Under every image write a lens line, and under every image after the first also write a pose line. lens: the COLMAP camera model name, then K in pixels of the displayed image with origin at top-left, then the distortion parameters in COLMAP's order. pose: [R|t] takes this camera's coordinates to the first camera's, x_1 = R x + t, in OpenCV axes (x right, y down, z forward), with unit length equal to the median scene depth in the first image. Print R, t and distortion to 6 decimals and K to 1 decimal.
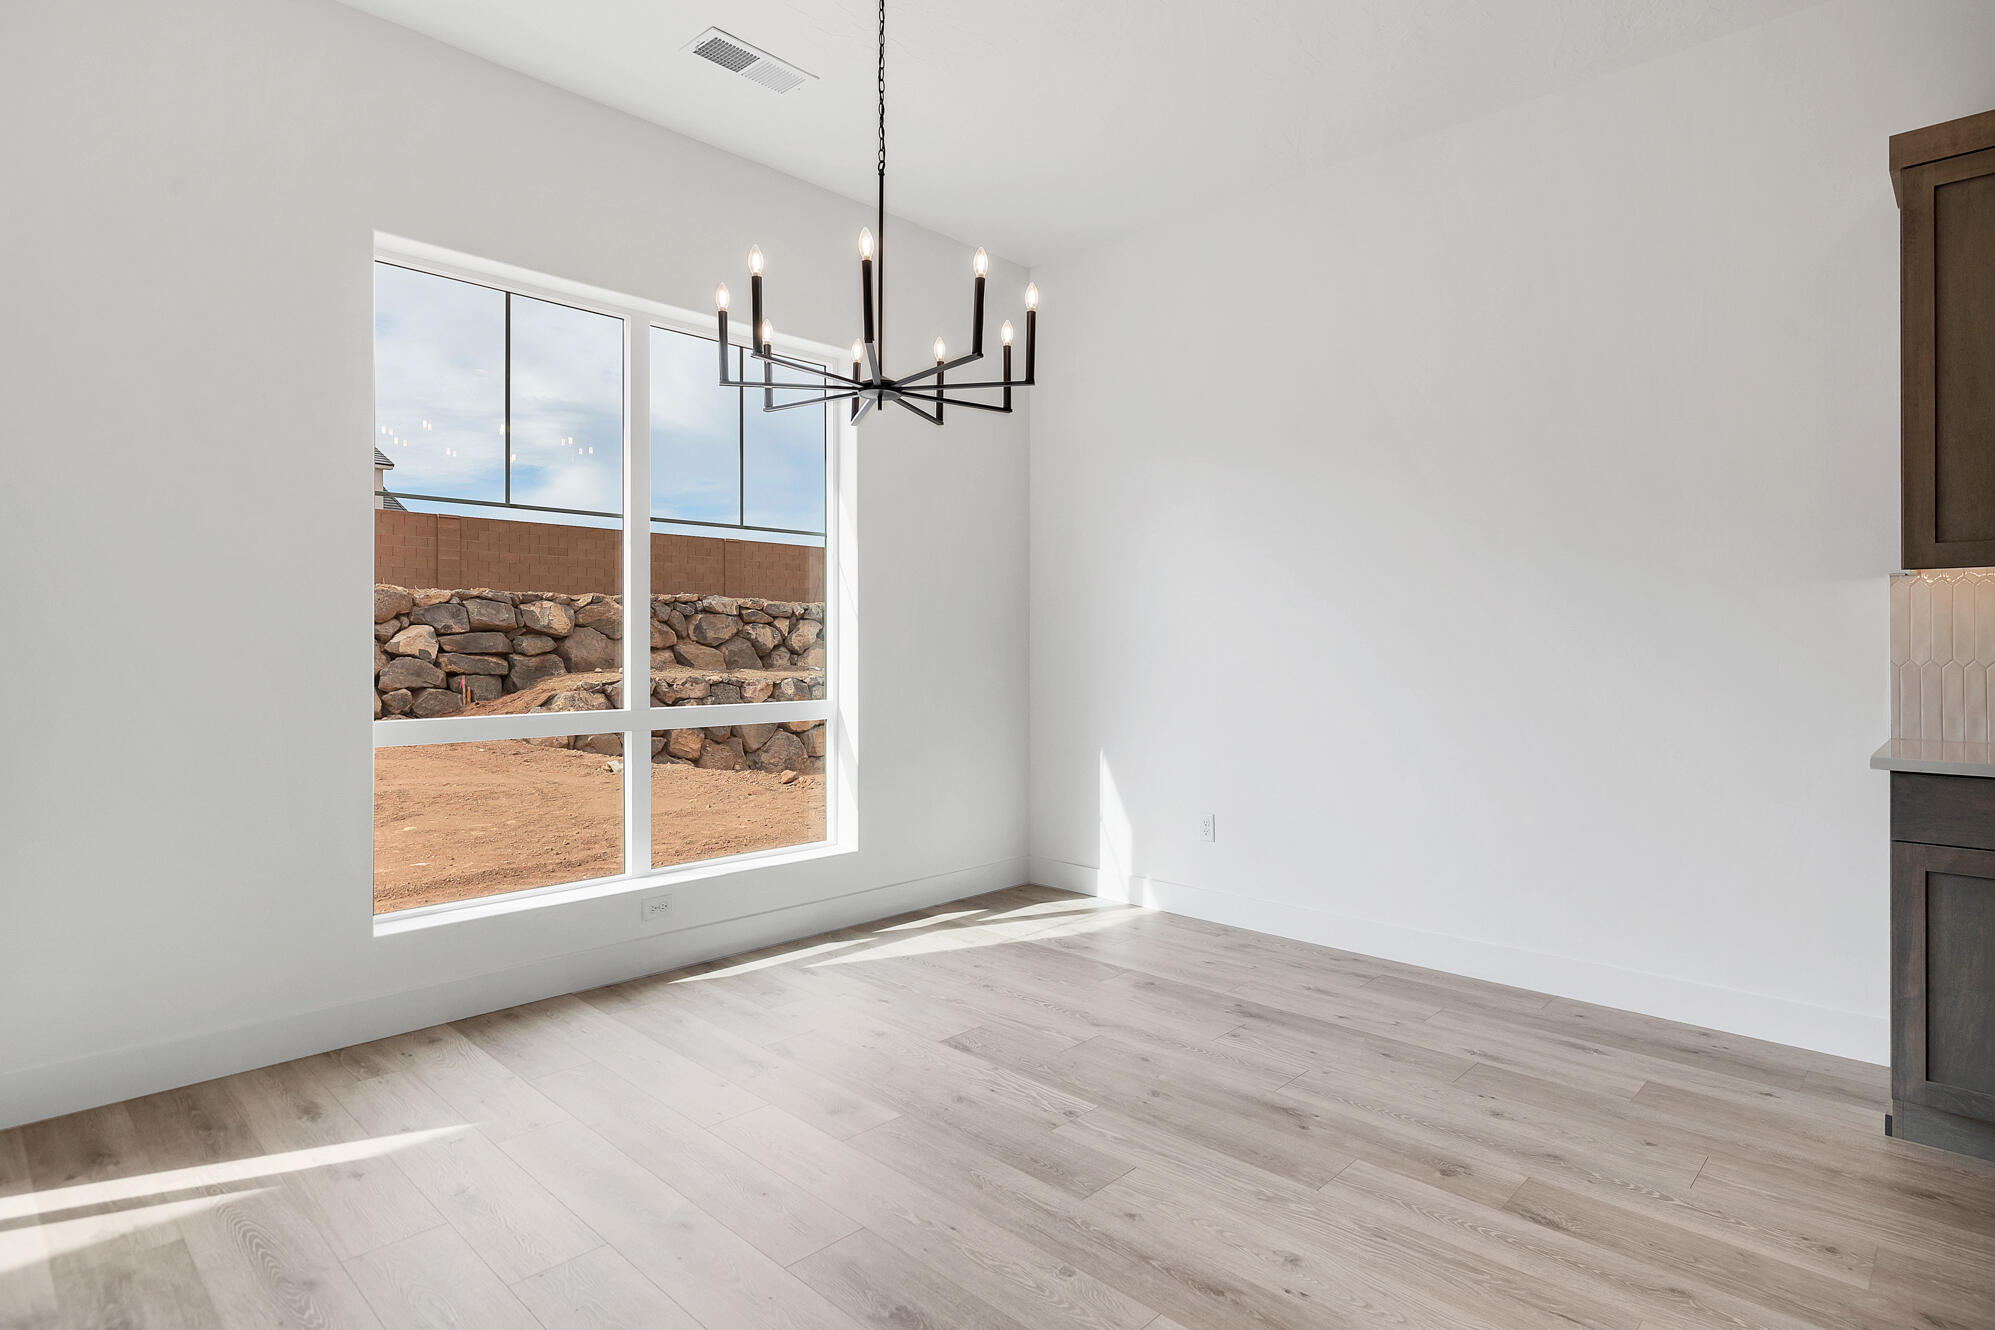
lens RADIAL K [[1068.7, 0, 999.4], [0, 1068.7, 642.8], [0, 0, 1]] dist [-0.005386, -0.000695]
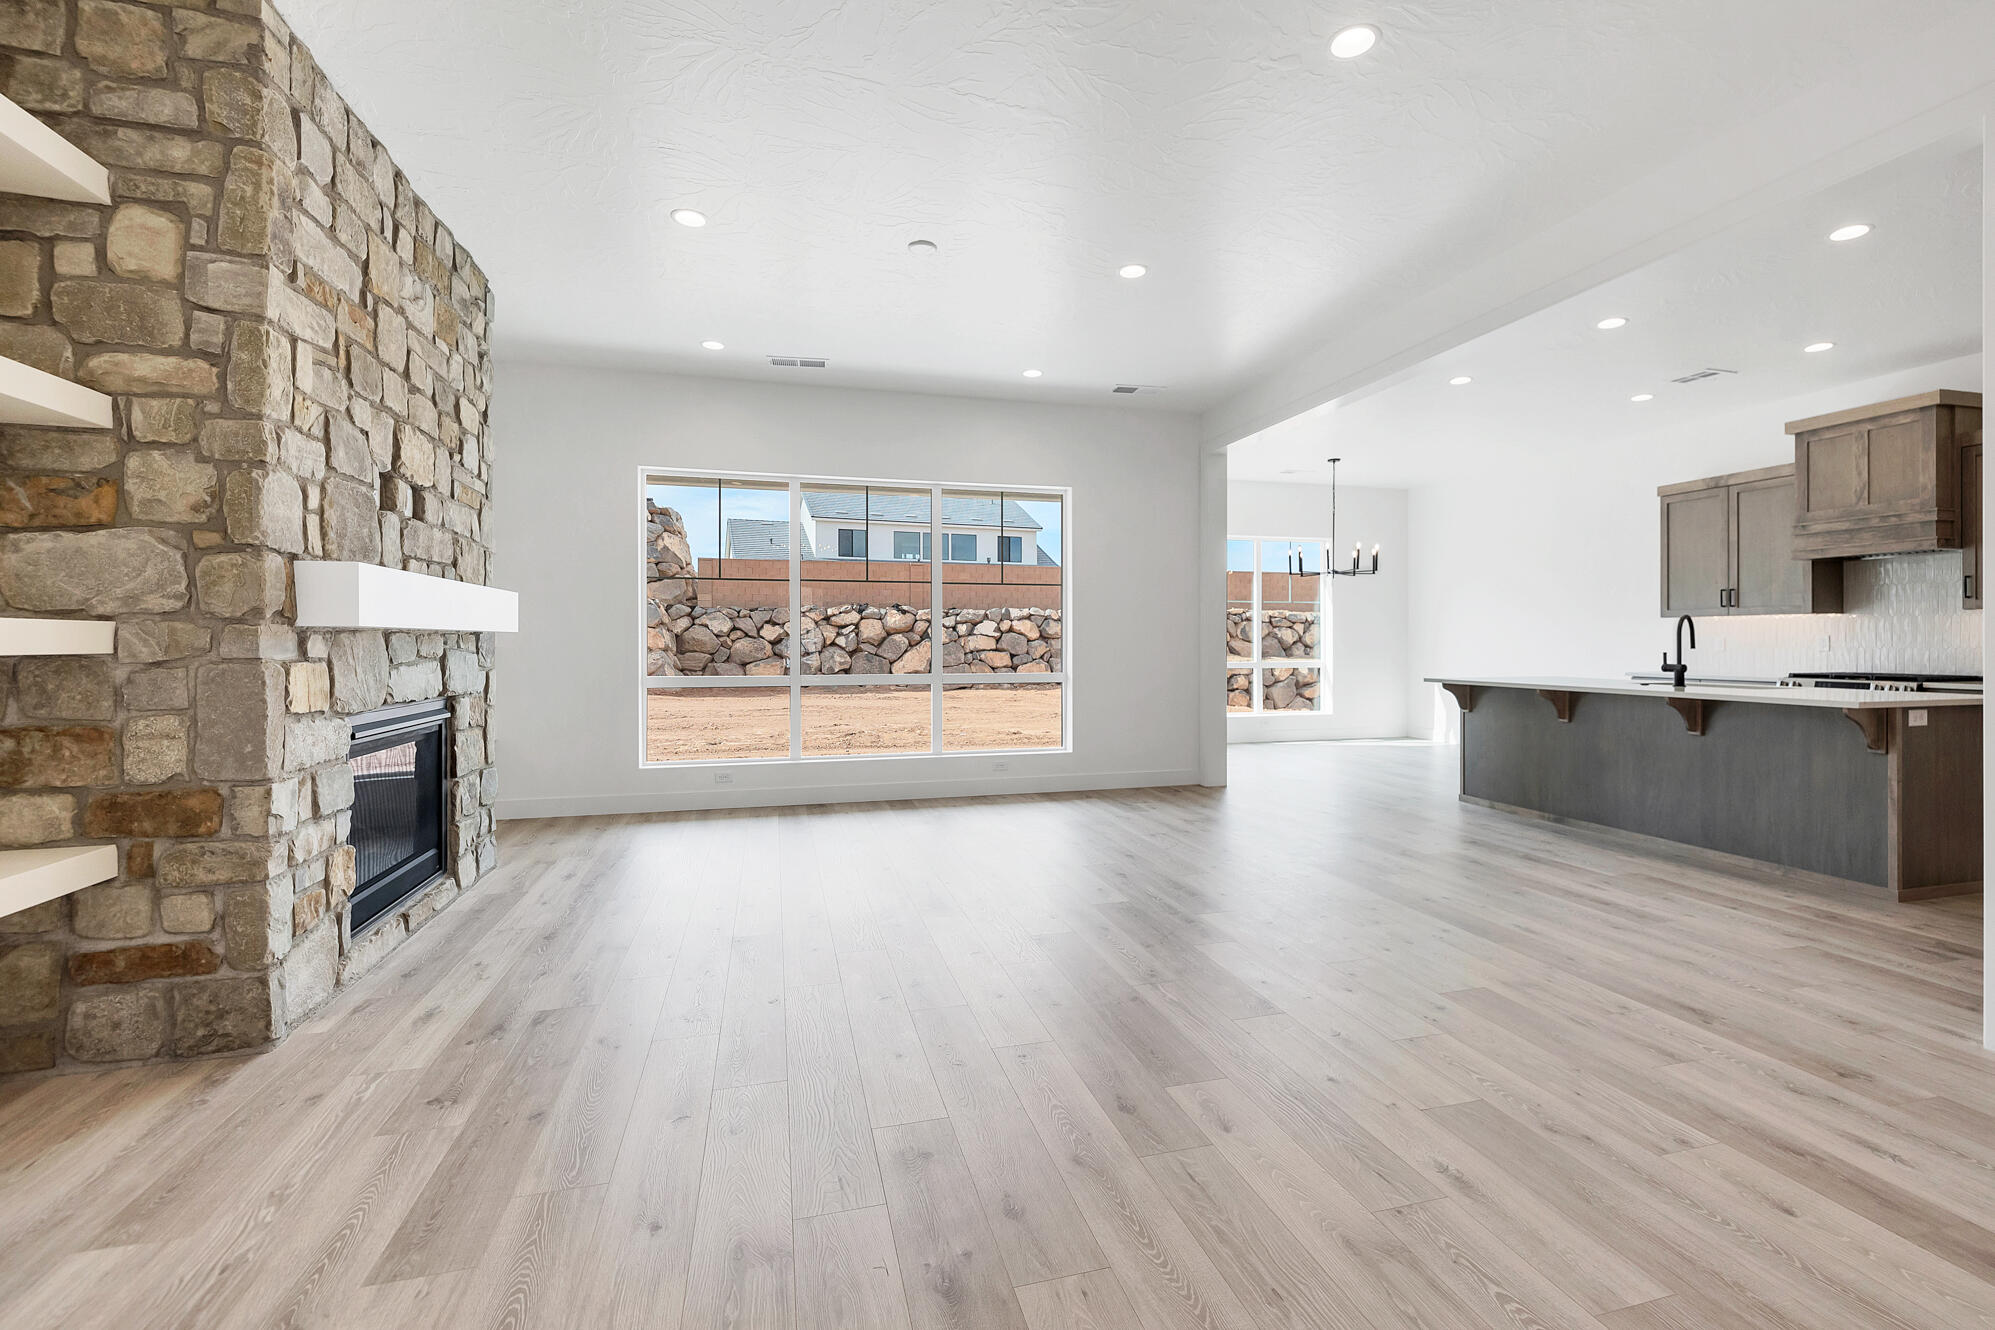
lens RADIAL K [[859.1, 0, 986.1], [0, 859.1, 643.8], [0, 0, 1]] dist [-0.000035, -0.000131]
pose [[0.854343, 0.000034, -0.519710, 0.060393], [0.002507, 0.999988, 0.004188, -0.000801], [0.519704, -0.004881, 0.854332, -0.323751]]
